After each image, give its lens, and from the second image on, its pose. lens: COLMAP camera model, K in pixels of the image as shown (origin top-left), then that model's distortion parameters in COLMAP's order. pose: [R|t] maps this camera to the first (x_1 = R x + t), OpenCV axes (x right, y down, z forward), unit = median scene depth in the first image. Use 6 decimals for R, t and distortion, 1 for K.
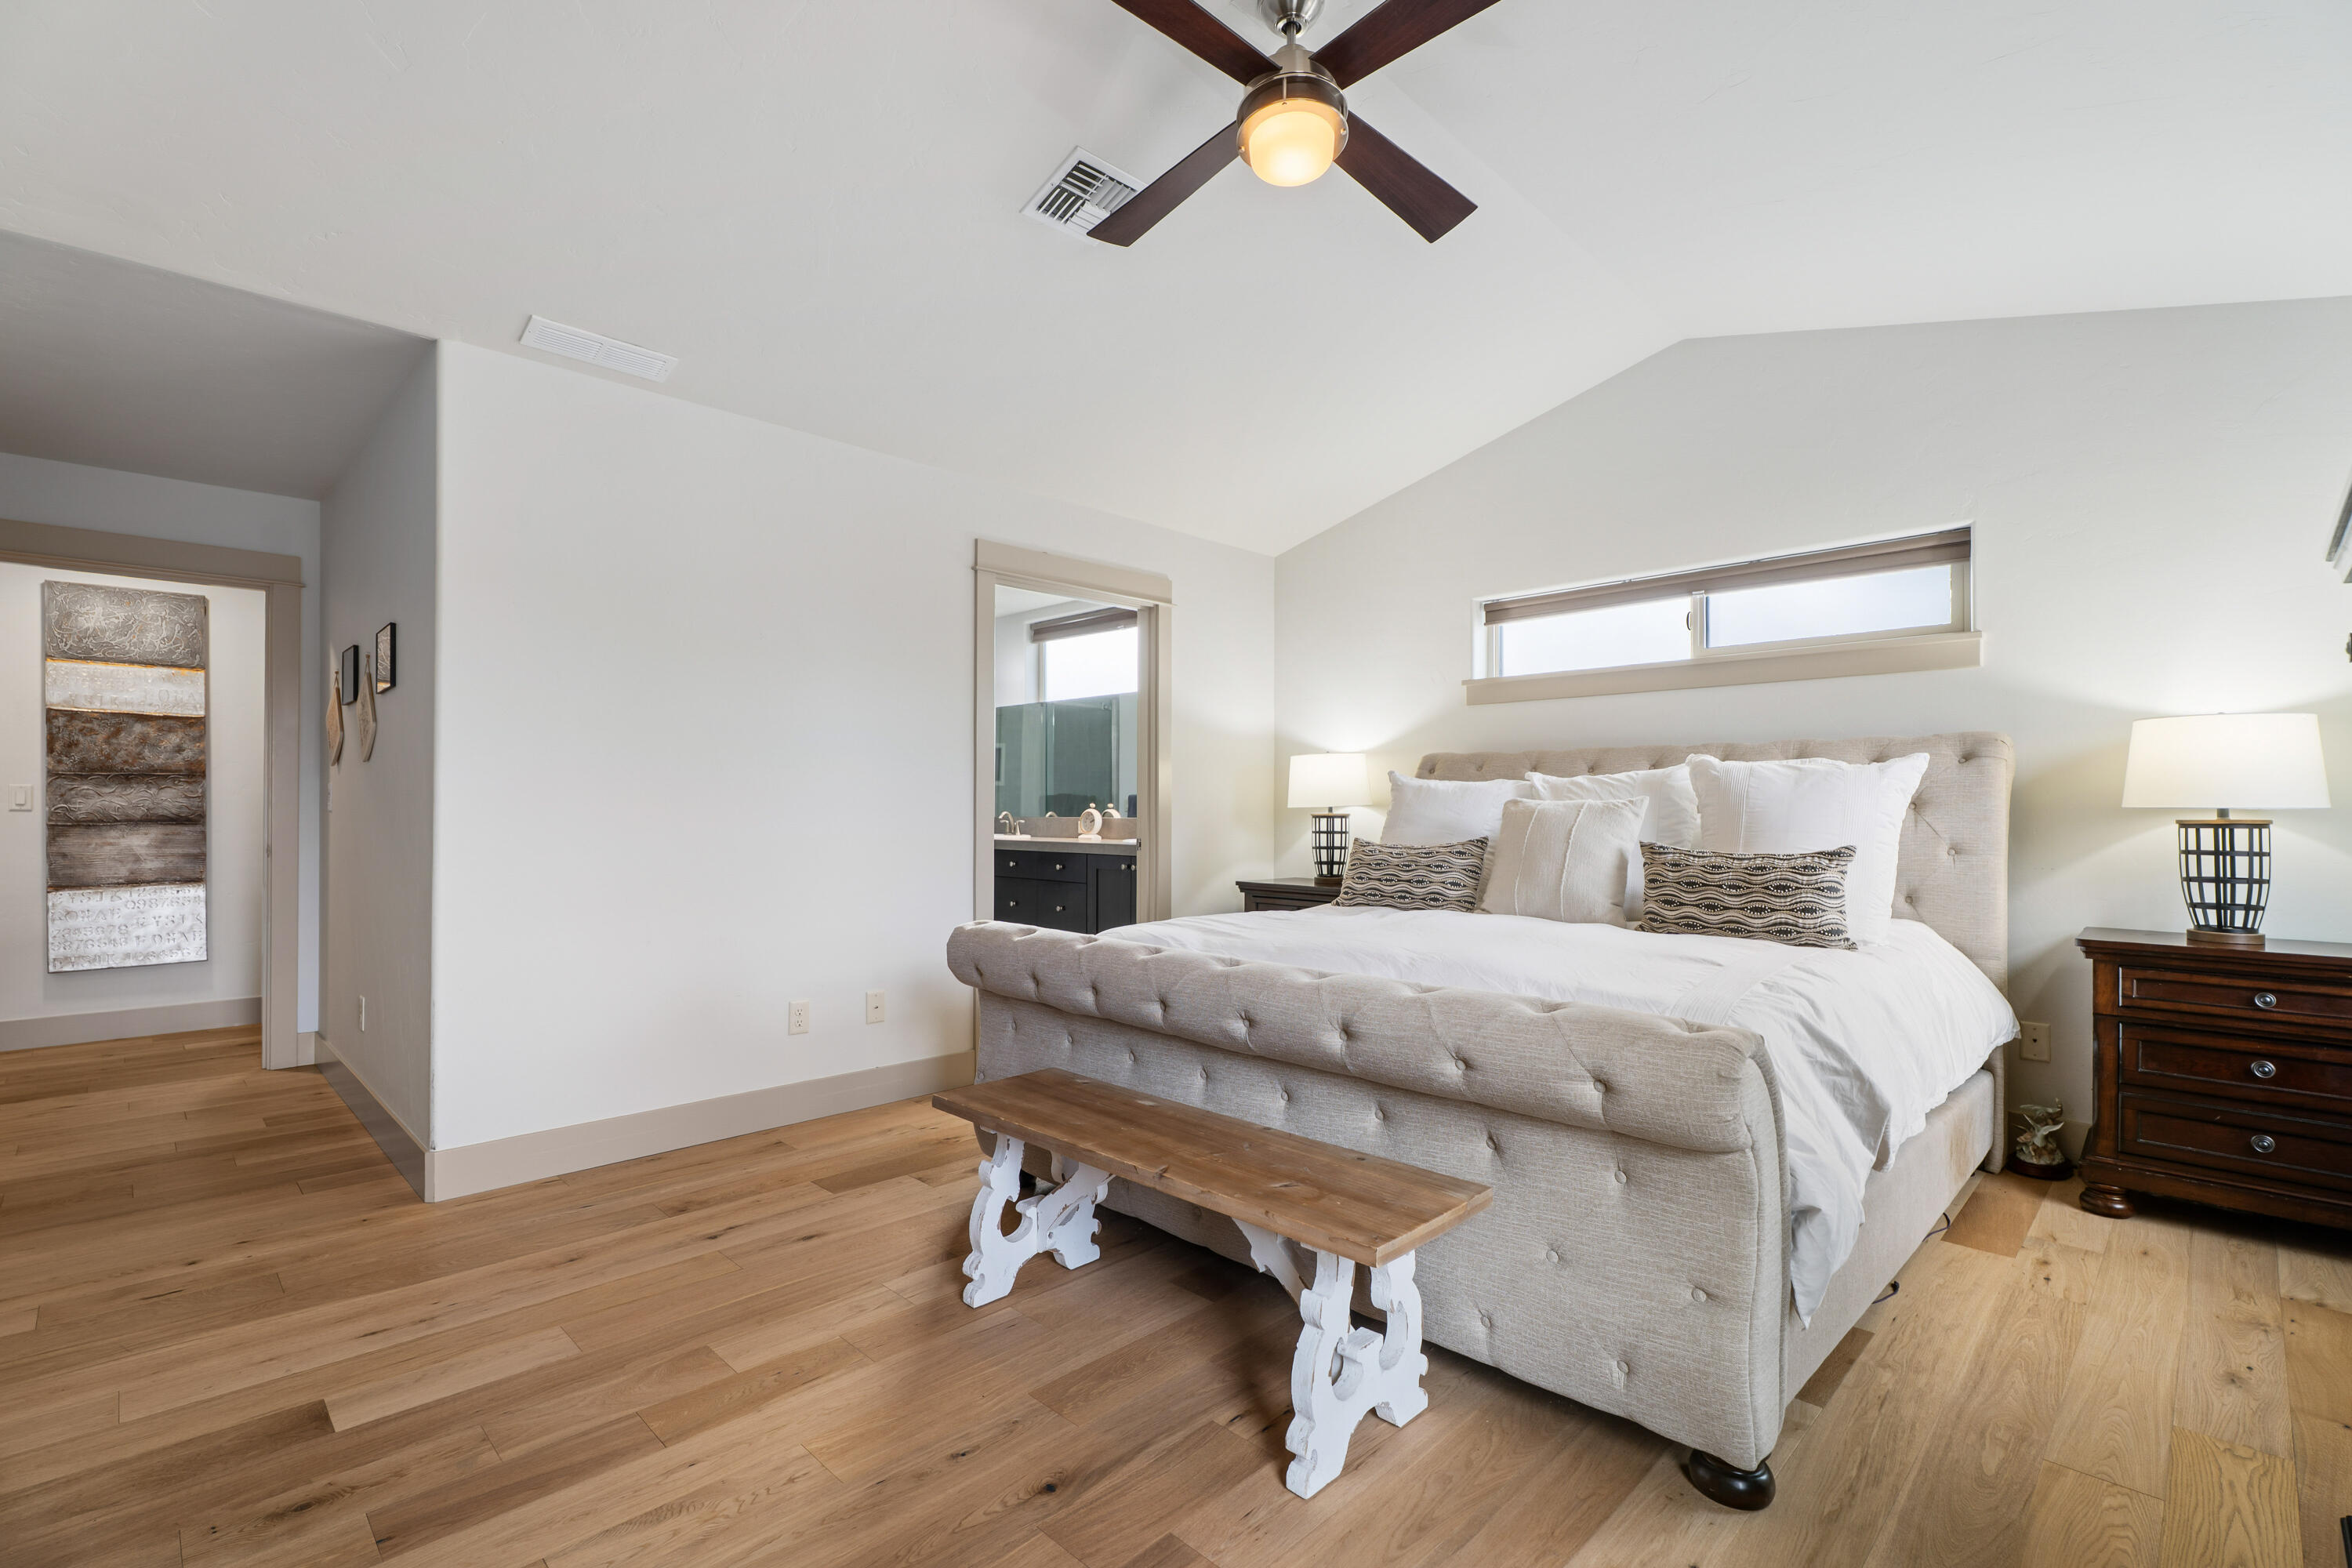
lens RADIAL K [[1053.8, 0, 1164.1], [0, 1053.8, 803.8], [0, 0, 1]] dist [-0.002805, -0.000459]
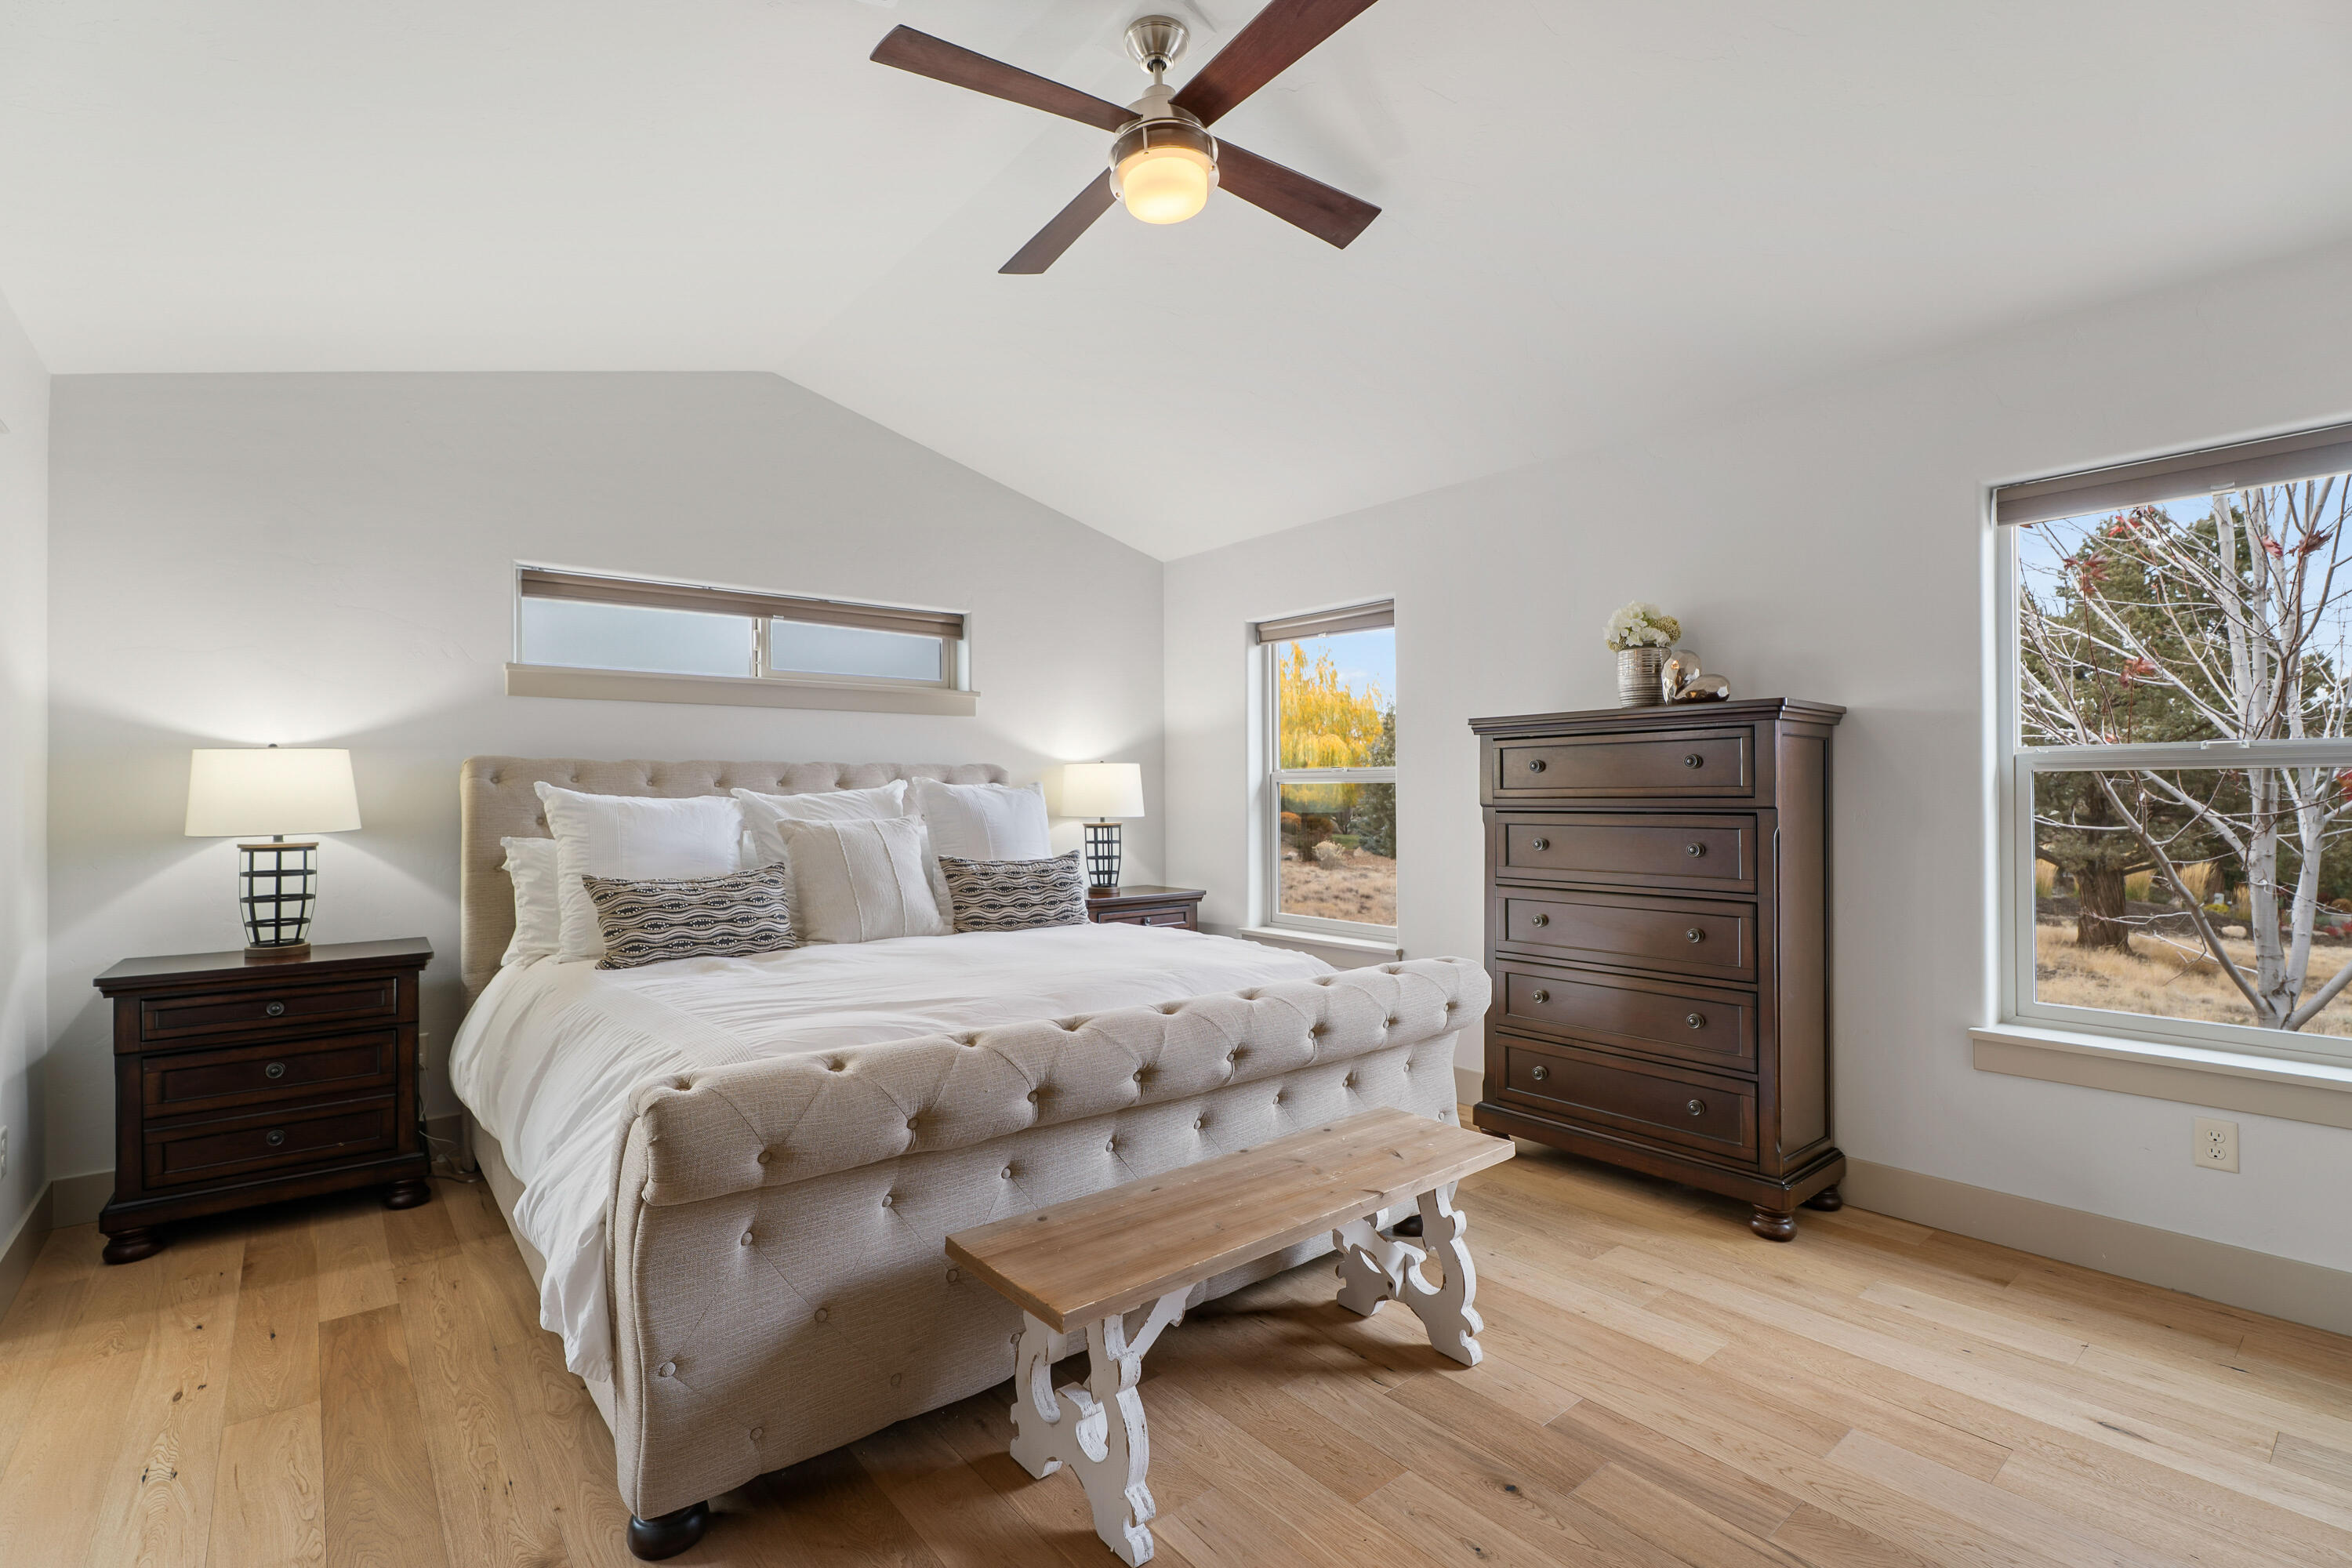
lens RADIAL K [[1053.8, 0, 1159.8], [0, 1053.8, 783.2], [0, 0, 1]] dist [-0.002805, -0.000459]
pose [[0.101926, 0.008044, 0.994759, -0.593043], [-0.000604, 0.999968, -0.008024, -0.030618], [-0.994792, 0.000217, 0.101927, 0.604795]]
